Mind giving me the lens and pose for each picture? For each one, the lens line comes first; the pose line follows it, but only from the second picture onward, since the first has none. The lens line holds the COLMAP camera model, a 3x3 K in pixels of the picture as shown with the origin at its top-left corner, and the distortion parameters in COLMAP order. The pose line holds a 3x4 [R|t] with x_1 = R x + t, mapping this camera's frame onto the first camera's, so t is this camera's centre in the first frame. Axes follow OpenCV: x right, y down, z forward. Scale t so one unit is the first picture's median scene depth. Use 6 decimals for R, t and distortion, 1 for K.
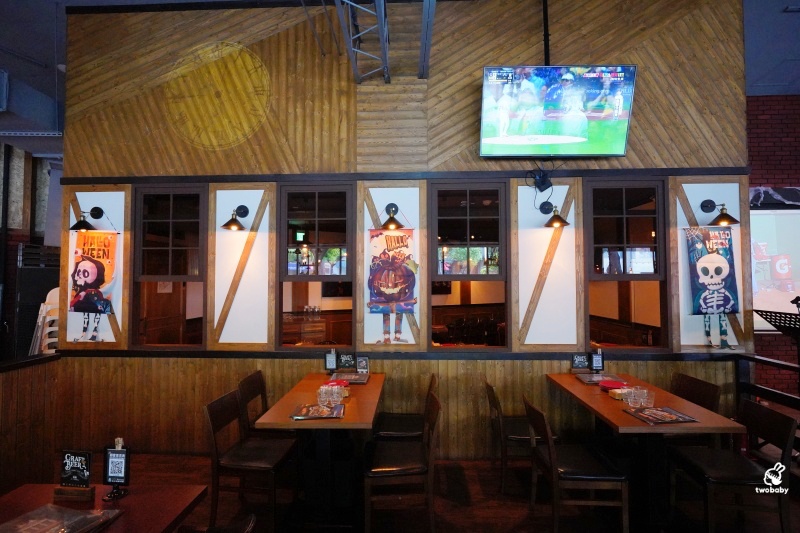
lens RADIAL K [[390.8, 0, 389.8], [0, 390.8, 268.5], [0, 0, 1]] dist [-0.012505, 0.009184]
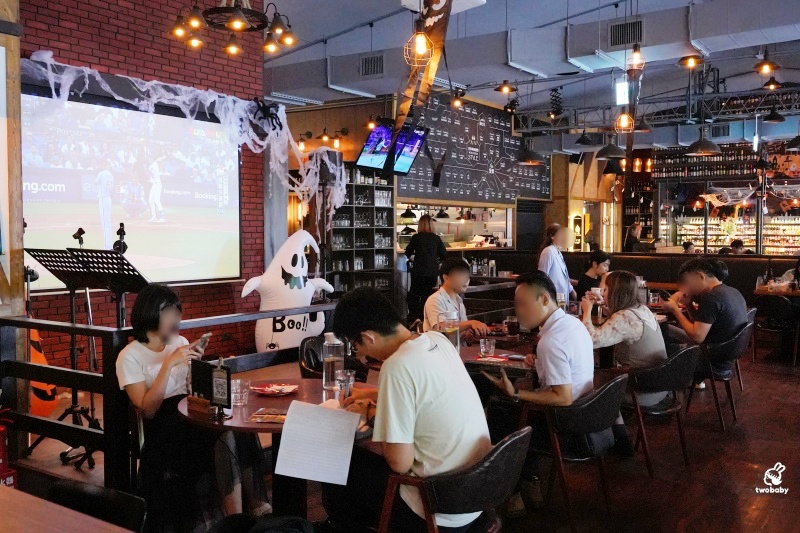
lens RADIAL K [[797.8, 0, 400.0], [0, 797.8, 266.5], [0, 0, 1]] dist [0.009372, 0.009008]
pose [[0.535232, -0.034654, 0.843994, 0.136118], [-0.030673, 0.997702, 0.060417, 0.034563], [-0.844148, -0.058225, 0.532939, -0.240348]]
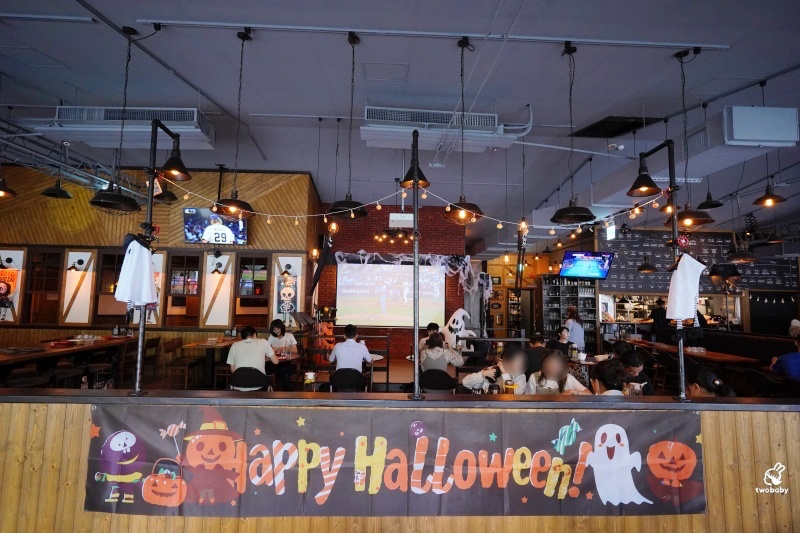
lens RADIAL K [[390.8, 0, 389.8], [0, 390.8, 268.5], [0, 0, 1]] dist [-0.012505, 0.009184]
pose [[0.996976, 0.028927, 0.072128, 1.242260], [-0.025473, 0.998505, -0.048352, -0.051687], [-0.073419, 0.046368, 0.996223, -1.349639]]
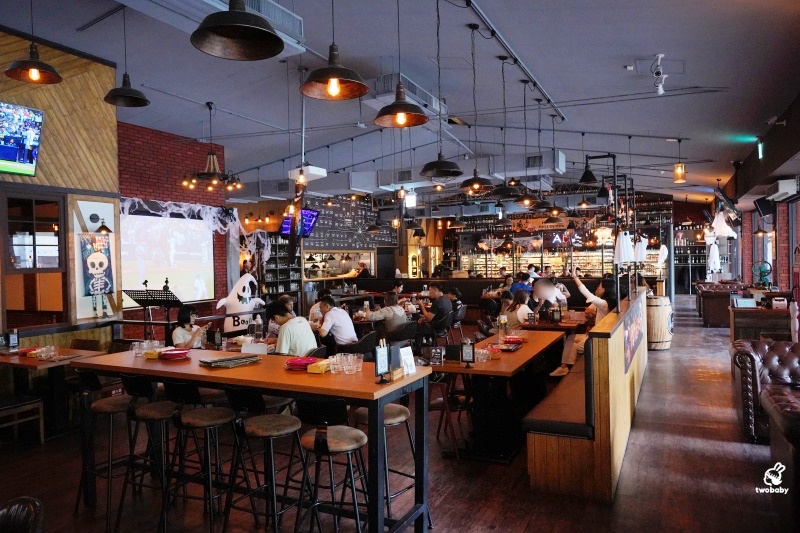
lens RADIAL K [[558.4, 0, 400.0], [0, 558.4, 266.5], [0, 0, 1]] dist [-0.001637, -0.001689]
pose [[0.410171, -0.019412, 0.911802, -0.562241], [-0.007353, 0.999671, 0.024591, -0.043854], [-0.911979, -0.016790, 0.409893, -0.823251]]
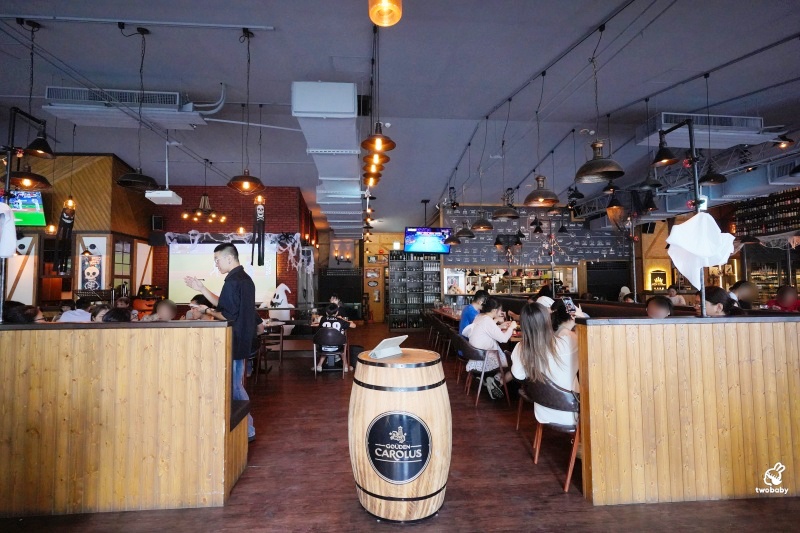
lens RADIAL K [[390.8, 0, 389.8], [0, 390.8, 268.5], [0, 0, 1]] dist [-0.012505, 0.009184]
pose [[0.993074, -0.000723, 0.117485, 2.330913], [0.002775, 0.999847, -0.017297, 0.020919], [-0.117455, 0.017504, 0.992924, -1.574946]]
